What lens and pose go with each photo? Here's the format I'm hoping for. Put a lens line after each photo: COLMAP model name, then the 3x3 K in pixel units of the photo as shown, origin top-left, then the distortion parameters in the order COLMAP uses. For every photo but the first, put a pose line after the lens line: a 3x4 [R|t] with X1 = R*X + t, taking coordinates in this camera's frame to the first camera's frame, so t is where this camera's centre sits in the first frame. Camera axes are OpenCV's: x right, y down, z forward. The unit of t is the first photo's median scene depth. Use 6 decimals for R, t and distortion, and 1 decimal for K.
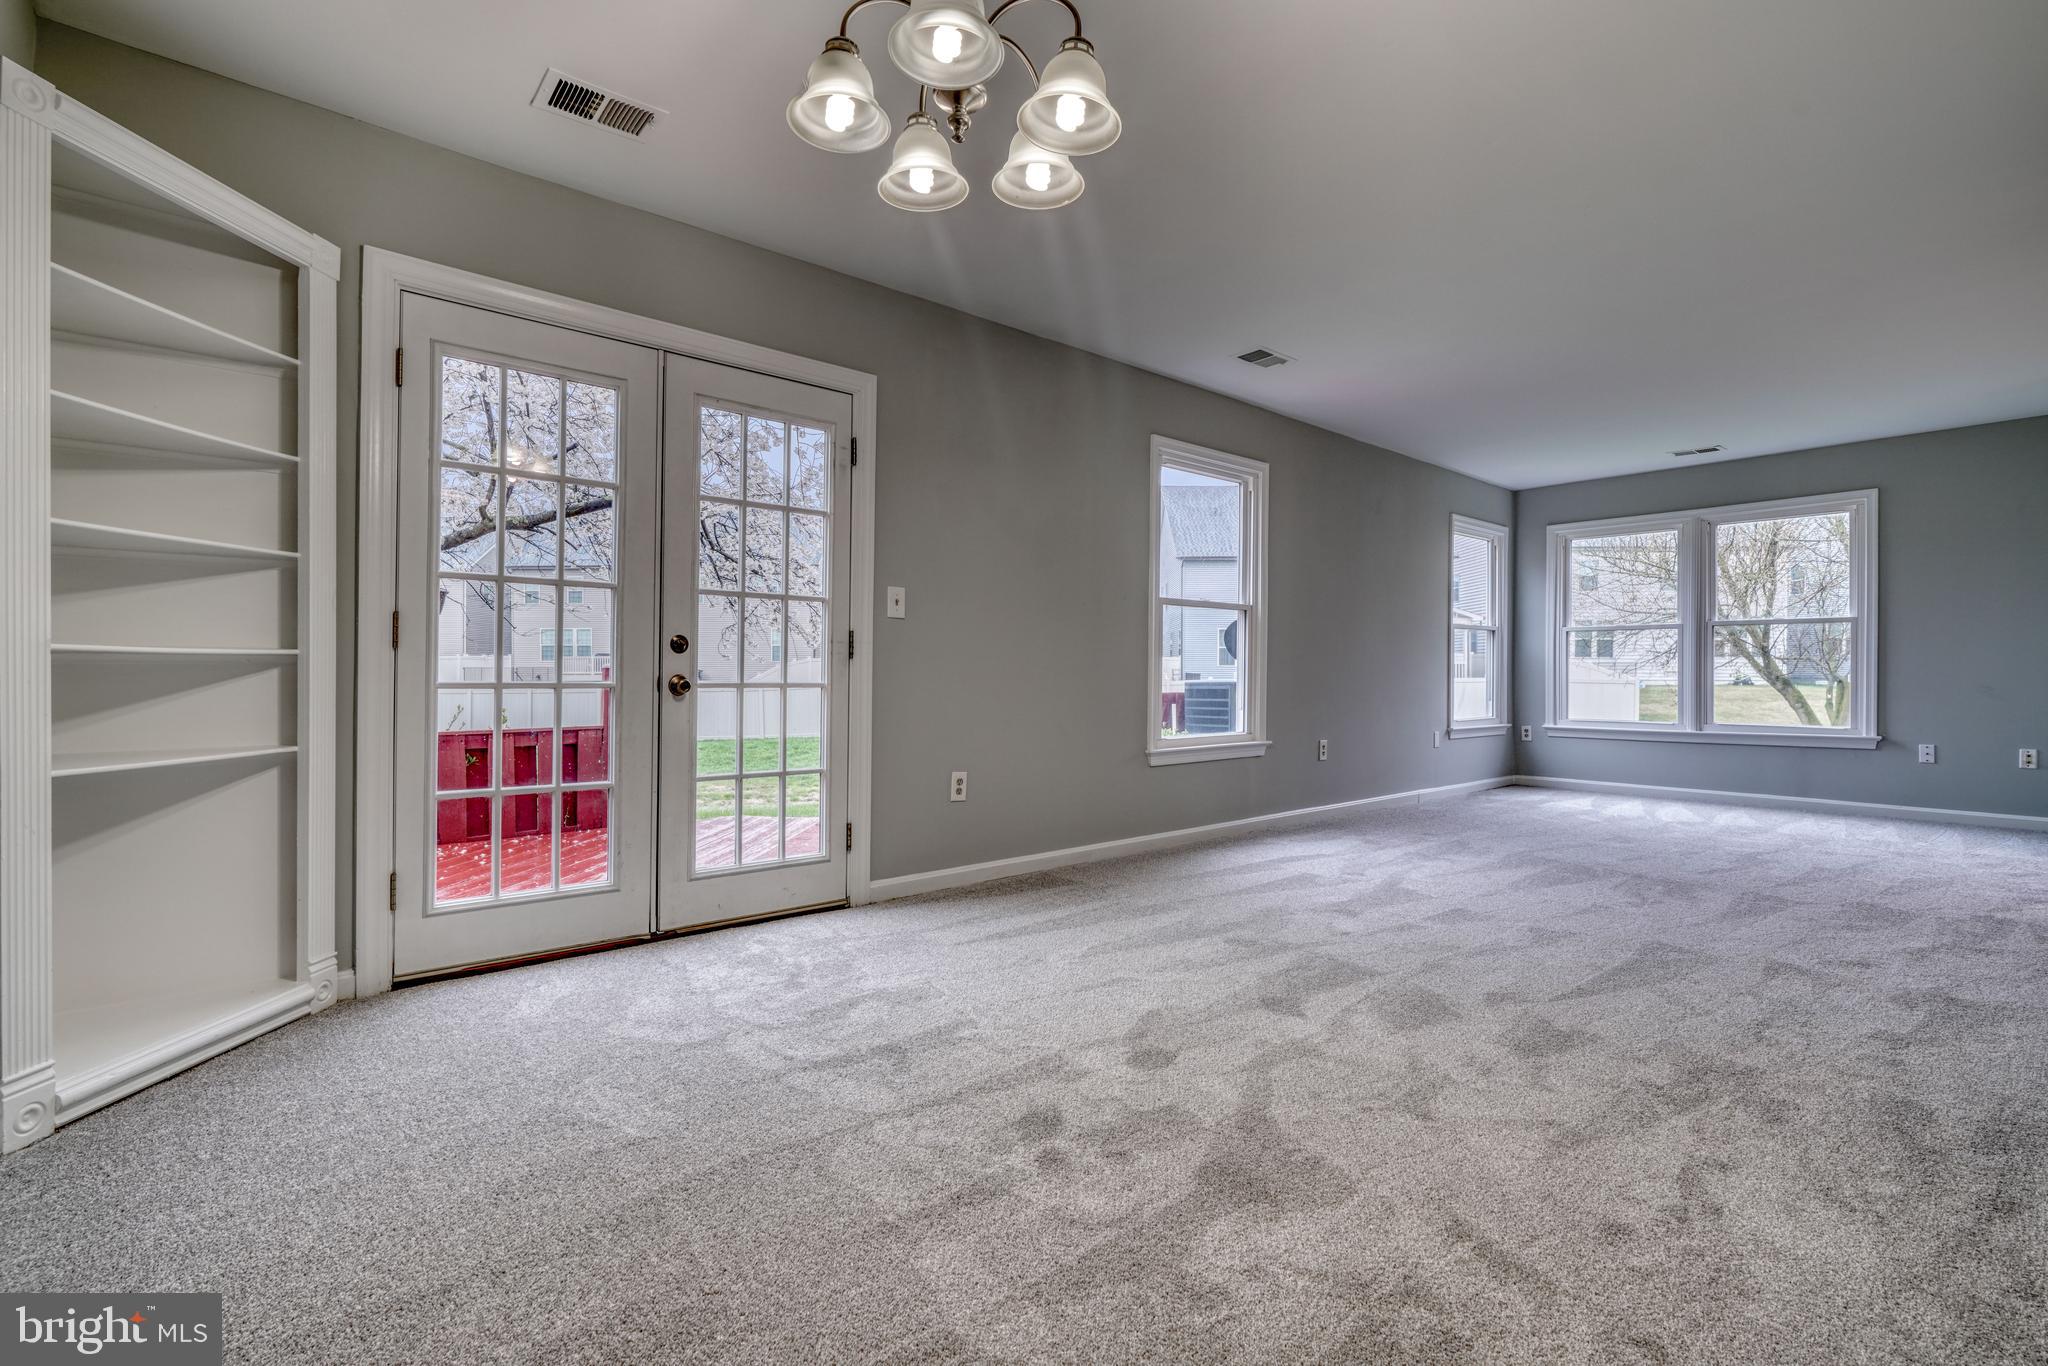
lens RADIAL K [[935.1, 0, 1041.9], [0, 935.1, 681.8], [0, 0, 1]] dist [-0.014431, 0.006365]
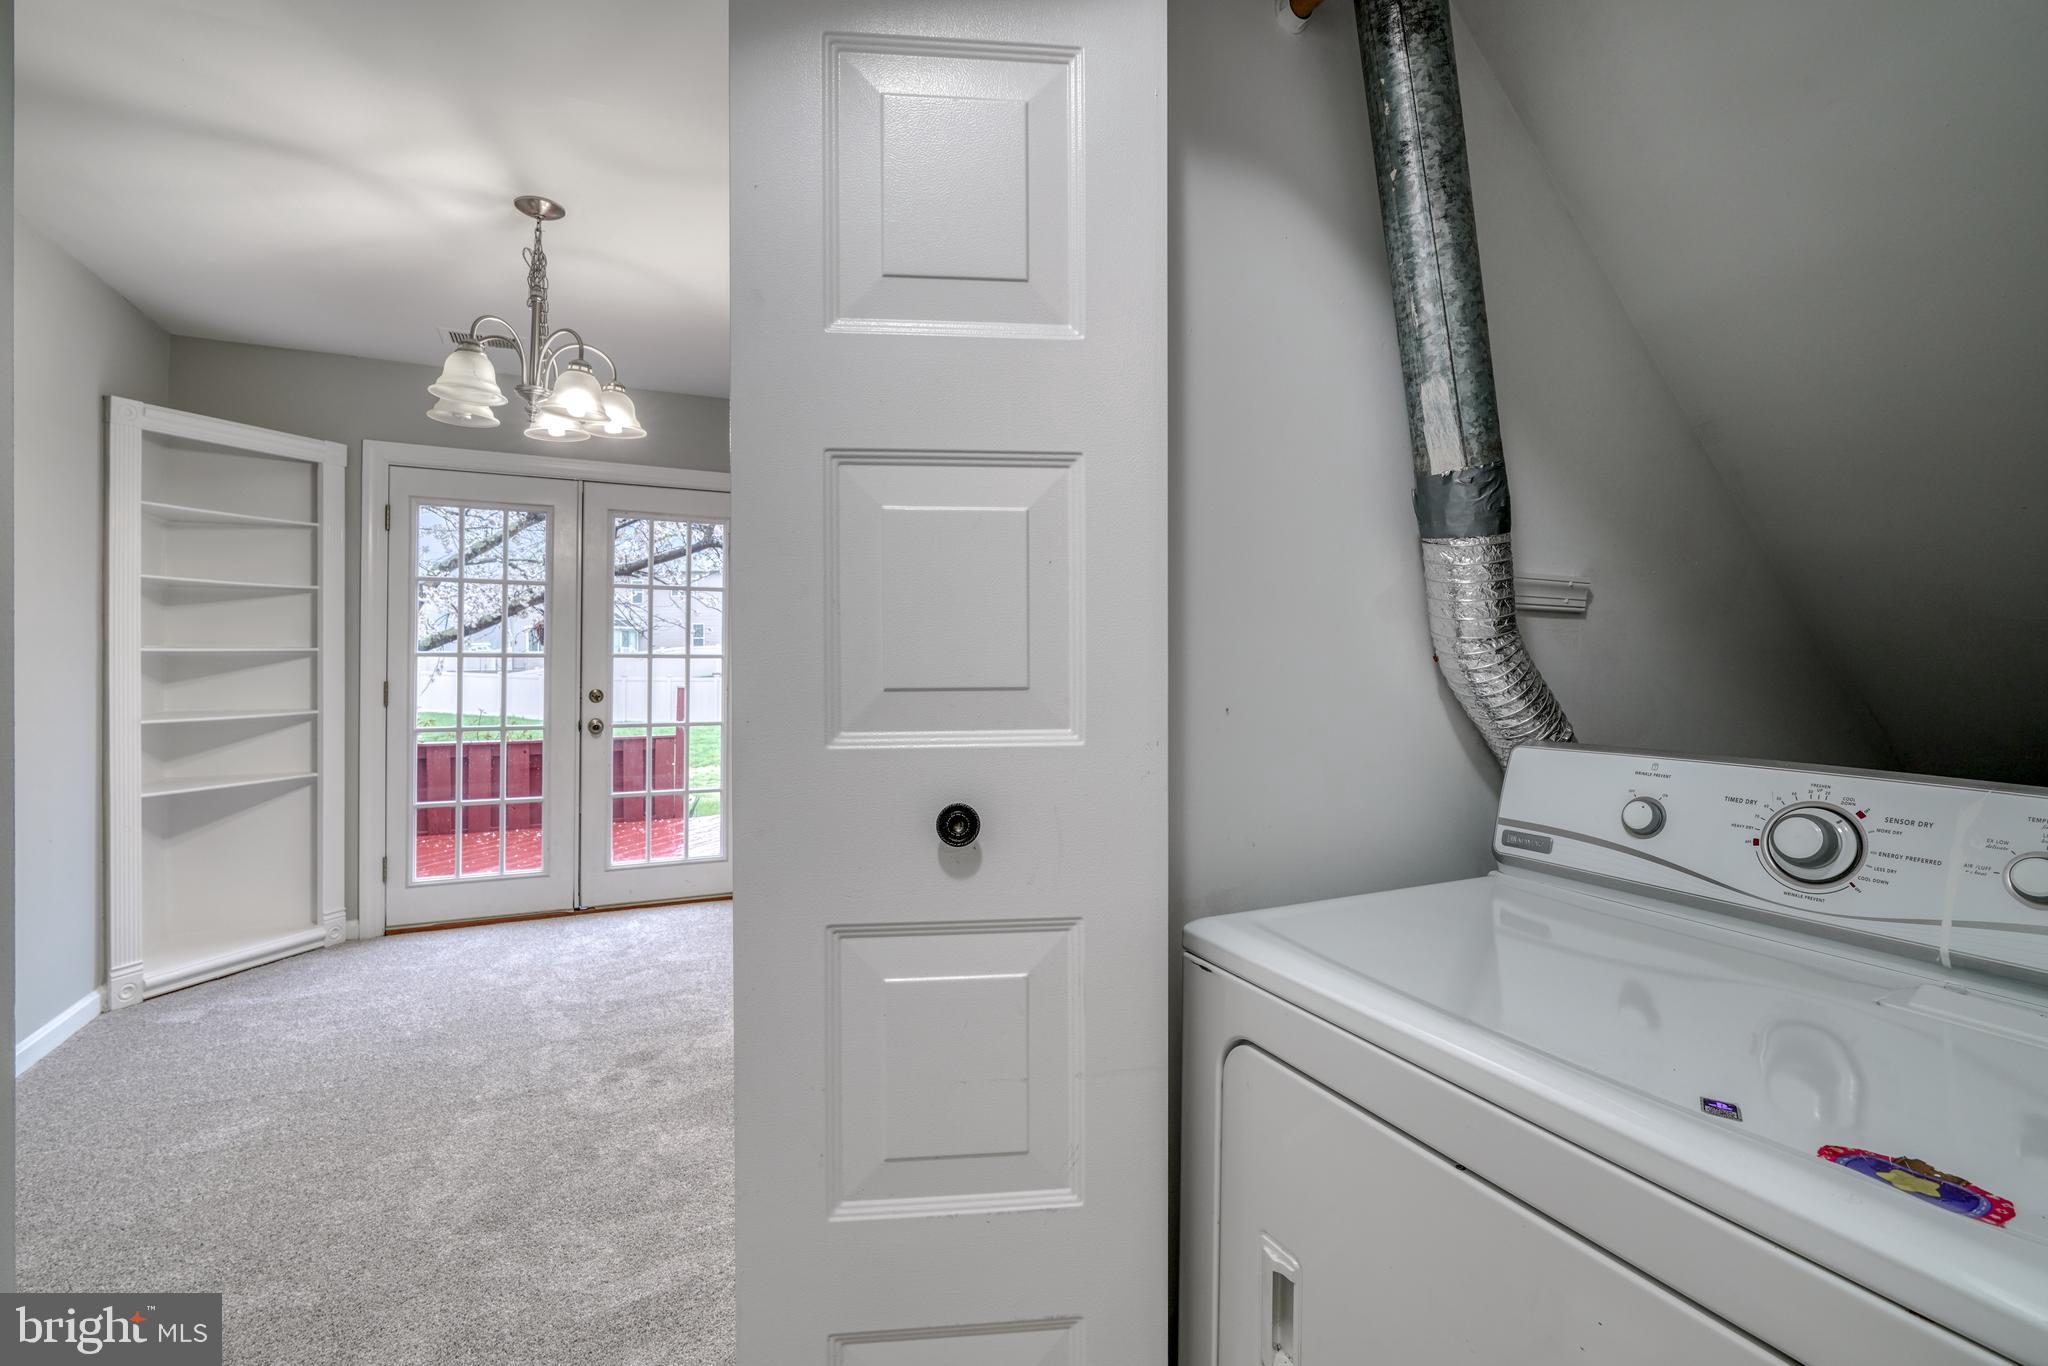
lens RADIAL K [[935.1, 0, 1028.8], [0, 935.1, 668.5], [0, 0, 1]] dist [-0.014431, 0.006365]
pose [[0.969373, 0.003942, -0.245561, 0.670130], [-0.003665, 0.999992, 0.001587, -0.102719], [0.245565, -0.000639, 0.969380, -0.191674]]
